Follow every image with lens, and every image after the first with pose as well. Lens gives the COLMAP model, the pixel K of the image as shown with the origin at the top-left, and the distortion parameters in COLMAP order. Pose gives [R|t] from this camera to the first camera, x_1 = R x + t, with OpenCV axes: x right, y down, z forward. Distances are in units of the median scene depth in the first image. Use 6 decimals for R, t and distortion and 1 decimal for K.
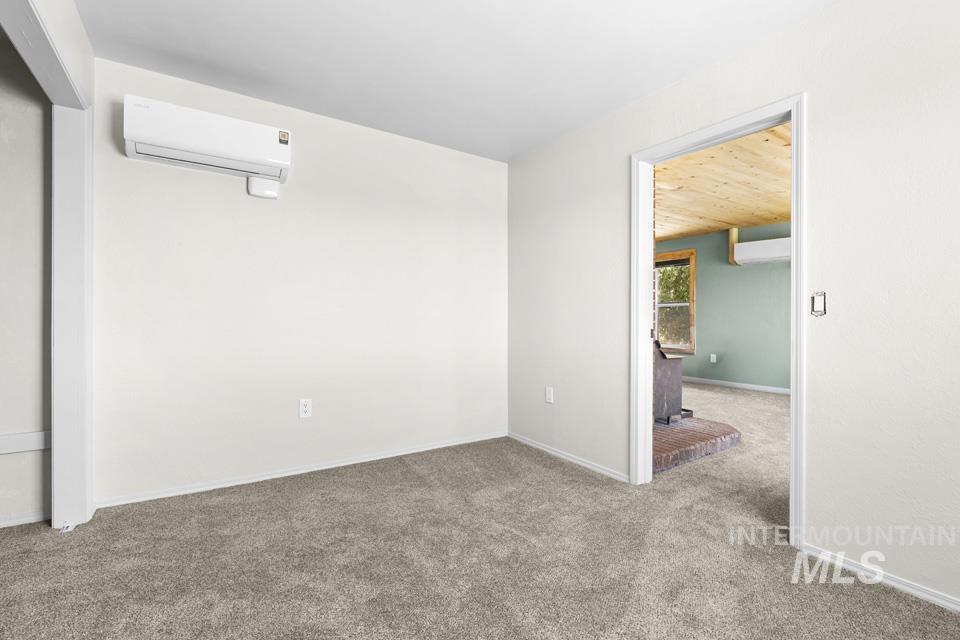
lens RADIAL K [[437.4, 0, 482.3], [0, 437.4, 315.0], [0, 0, 1]] dist [-0.008045, 0.002981]
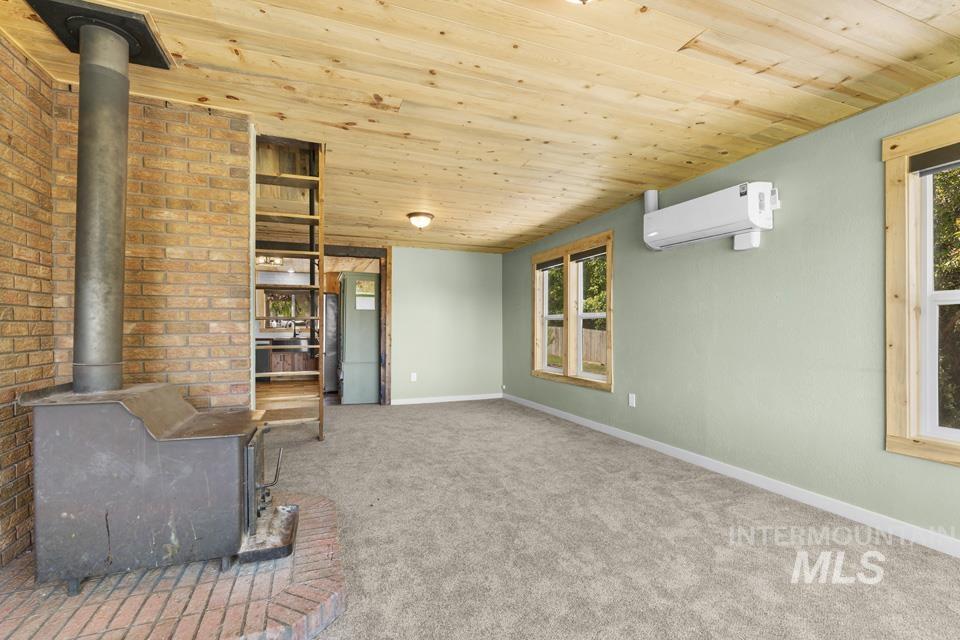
lens RADIAL K [[437.4, 0, 483.8], [0, 437.4, 324.8], [0, 0, 1]] dist [-0.008045, 0.002981]
pose [[0.977615, -0.009862, -0.210172, 0.446517], [0.008755, 0.999942, -0.006196, -0.007497], [0.210221, 0.004218, 0.977645, 0.330073]]
